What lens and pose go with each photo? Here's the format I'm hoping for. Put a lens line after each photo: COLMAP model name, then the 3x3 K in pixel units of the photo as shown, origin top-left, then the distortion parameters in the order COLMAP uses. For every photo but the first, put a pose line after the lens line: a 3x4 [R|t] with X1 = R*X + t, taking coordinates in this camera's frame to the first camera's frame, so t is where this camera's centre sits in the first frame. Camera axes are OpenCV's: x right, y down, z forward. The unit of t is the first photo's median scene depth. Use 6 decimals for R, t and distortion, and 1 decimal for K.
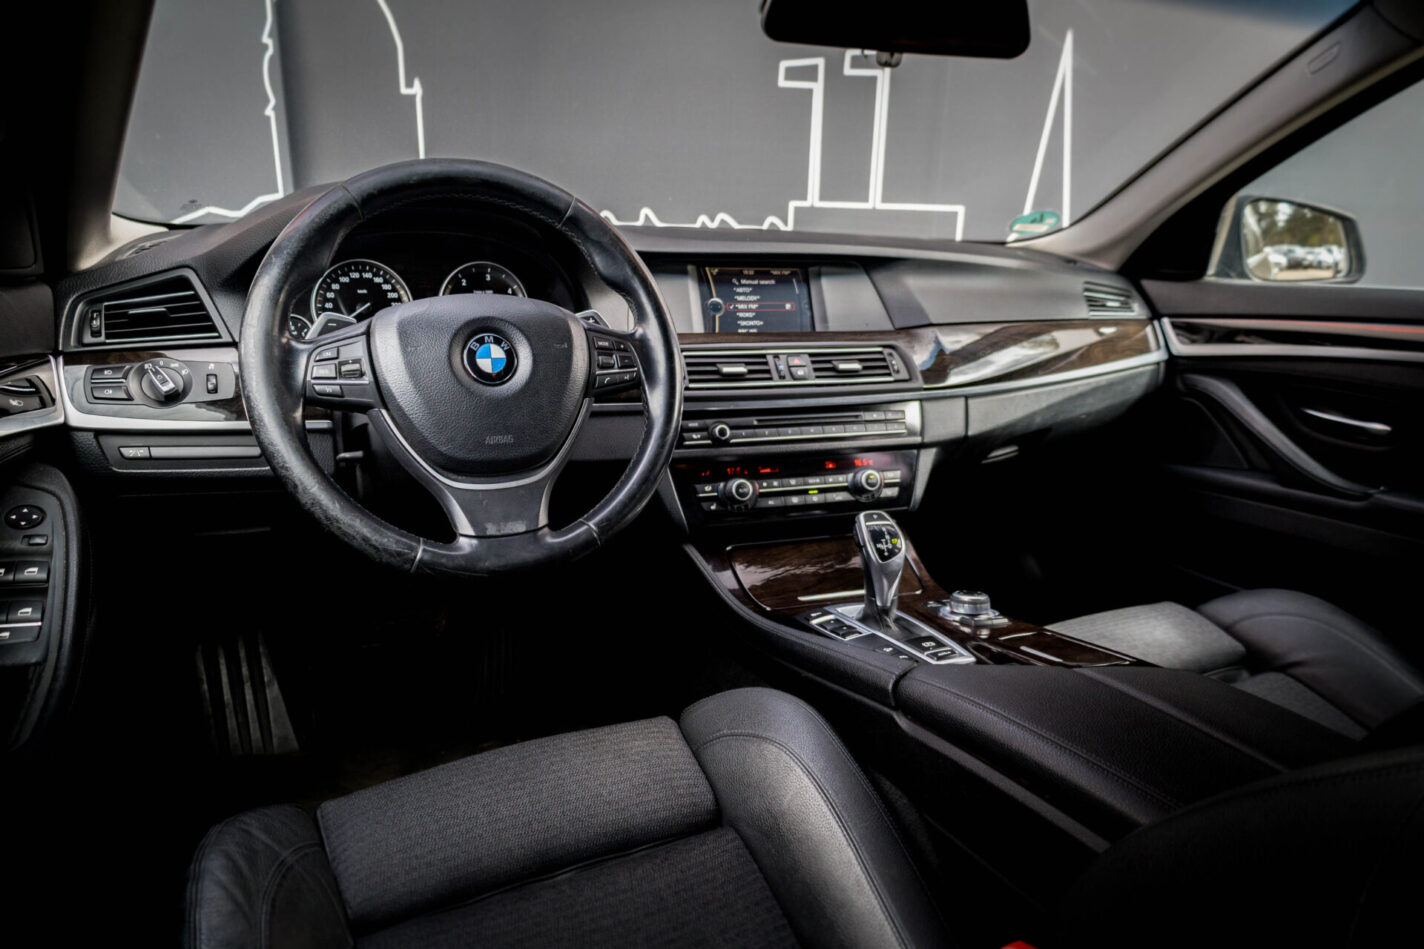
lens RADIAL K [[989.4, 0, 712.0], [0, 989.4, 474.5], [0, 0, 1]] dist [0.026653, 0.004972]
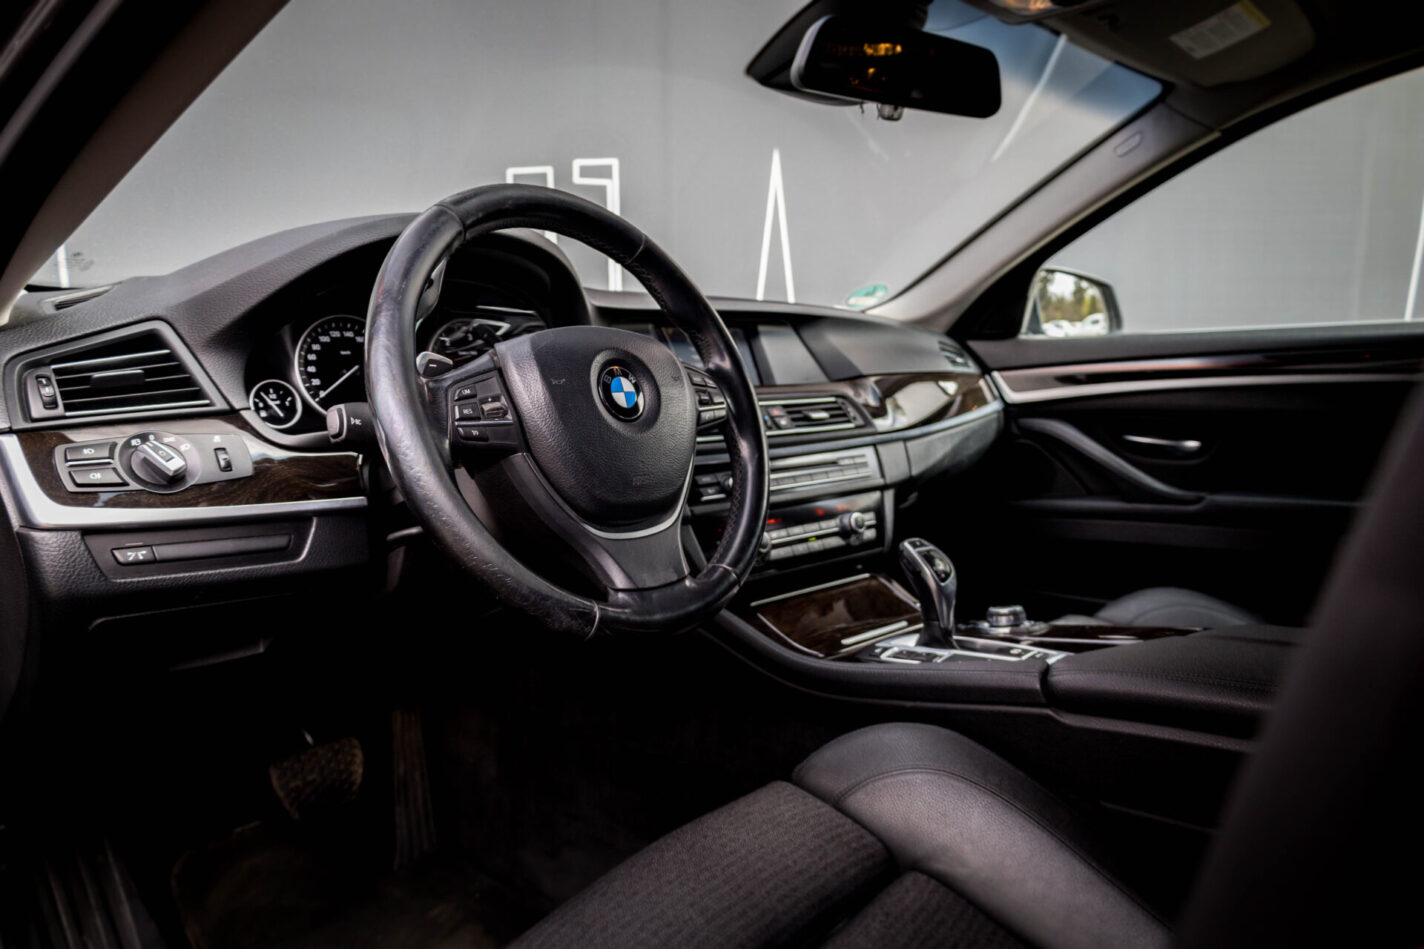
lens RADIAL K [[1017.4, 0, 712.0], [0, 1017.4, 474.5], [0, 0, 1]] dist [0.049730, -0.005218]
pose [[0.920278, -0.084827, 0.381959, -0.405287], [0.135905, 0.984735, -0.108751, 0.055168], [-0.366903, 0.151991, 0.917758, 0.099507]]
